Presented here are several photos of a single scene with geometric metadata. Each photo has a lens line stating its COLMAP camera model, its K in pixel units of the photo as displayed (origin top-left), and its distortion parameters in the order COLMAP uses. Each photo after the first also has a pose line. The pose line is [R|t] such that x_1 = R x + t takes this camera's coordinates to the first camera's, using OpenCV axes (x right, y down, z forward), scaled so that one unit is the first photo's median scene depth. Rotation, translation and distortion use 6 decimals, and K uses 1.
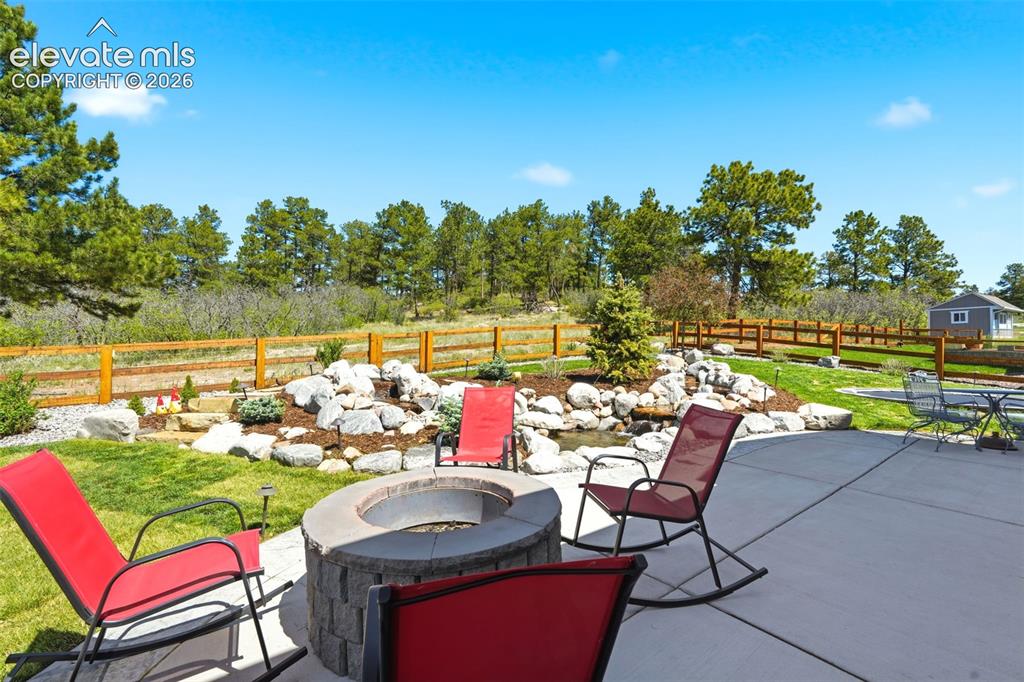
lens RADIAL K [[412.5, 0, 512.4], [0, 412.5, 326.1], [0, 0, 1]] dist [-0.003929, 0.000525]
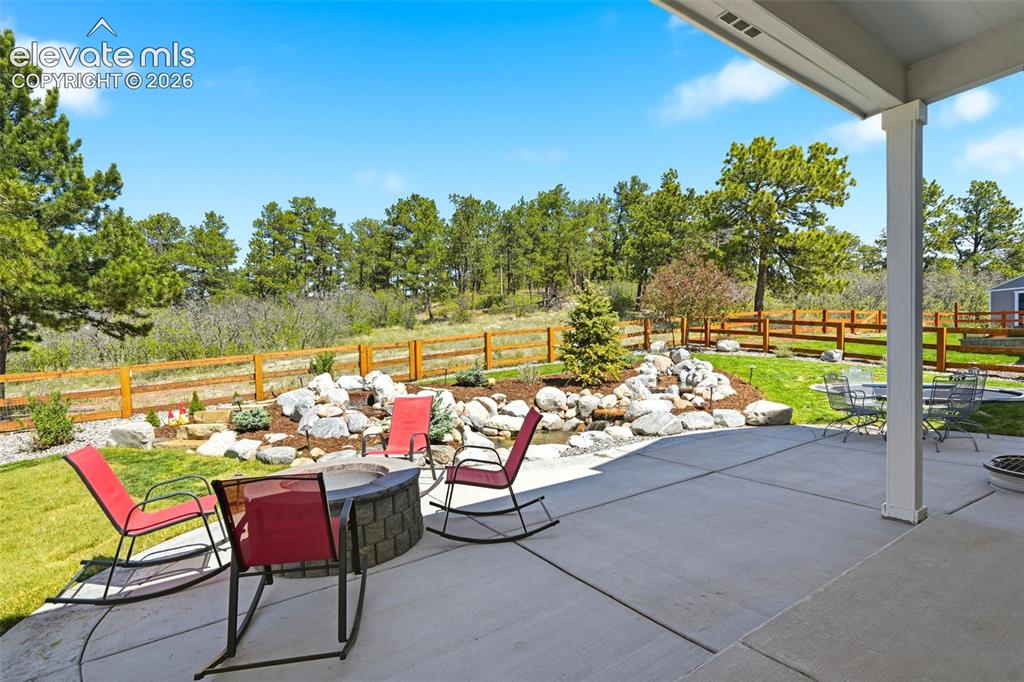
lens RADIAL K [[450.6, 0, 513.2], [0, 450.6, 343.7], [0, 0, 1]] dist [-0.005660, 0.000017]
pose [[0.997058, -0.036232, -0.067545, 0.108700], [0.039304, 0.998226, 0.044724, -0.019290], [0.065804, -0.047247, 0.996713, -0.103511]]
